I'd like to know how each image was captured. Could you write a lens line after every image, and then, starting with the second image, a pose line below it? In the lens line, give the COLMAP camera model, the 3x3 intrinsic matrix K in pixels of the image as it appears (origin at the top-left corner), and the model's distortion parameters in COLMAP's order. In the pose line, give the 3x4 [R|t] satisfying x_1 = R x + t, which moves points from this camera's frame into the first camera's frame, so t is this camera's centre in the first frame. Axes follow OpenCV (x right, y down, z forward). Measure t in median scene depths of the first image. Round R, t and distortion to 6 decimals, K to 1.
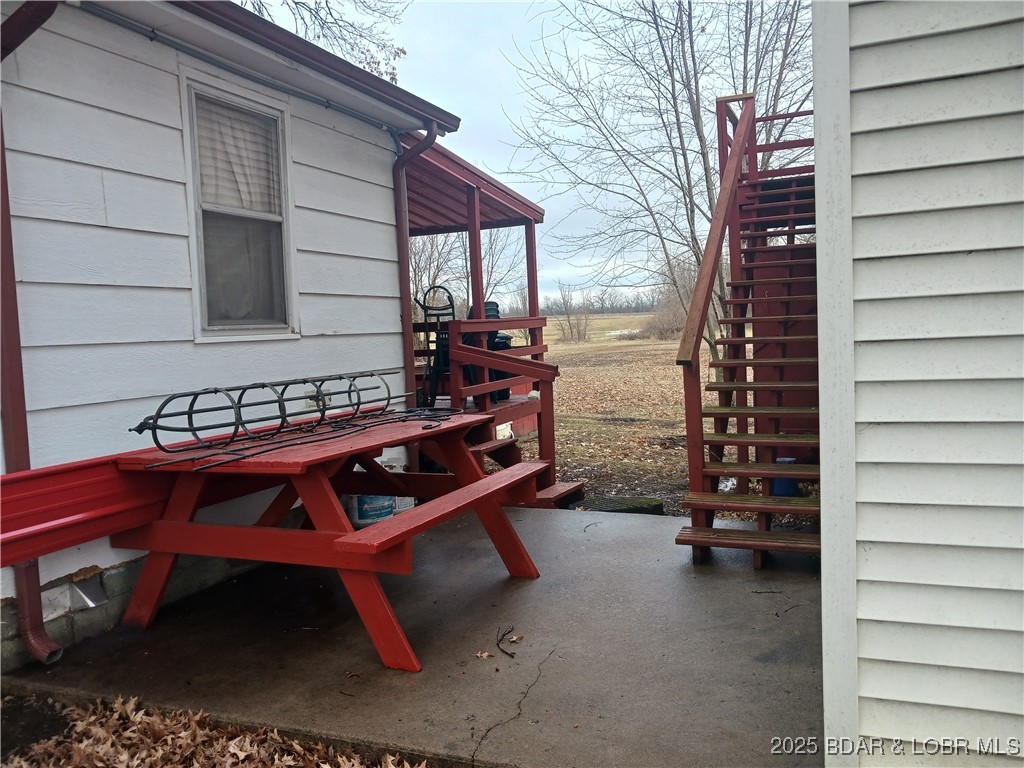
lens RADIAL K [[807.1, 0, 515.7], [0, 807.1, 378.6], [0, 0, 1]] dist [0.017416, 0.013935]
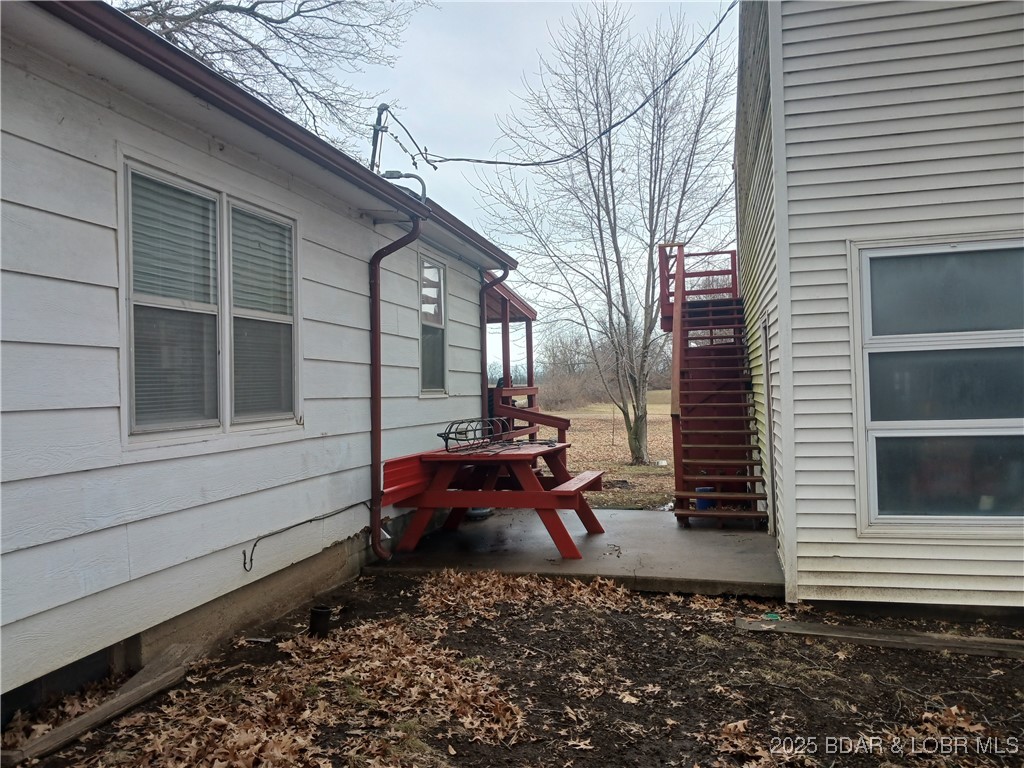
lens RADIAL K [[807.1, 0, 510.1], [0, 807.1, 386.2], [0, 0, 1]] dist [0.017416, 0.013935]
pose [[0.988251, 0.007351, 0.152663, -0.323291], [0.004991, 0.996758, -0.080304, 0.050078], [-0.152759, 0.080122, 0.985010, -0.537801]]
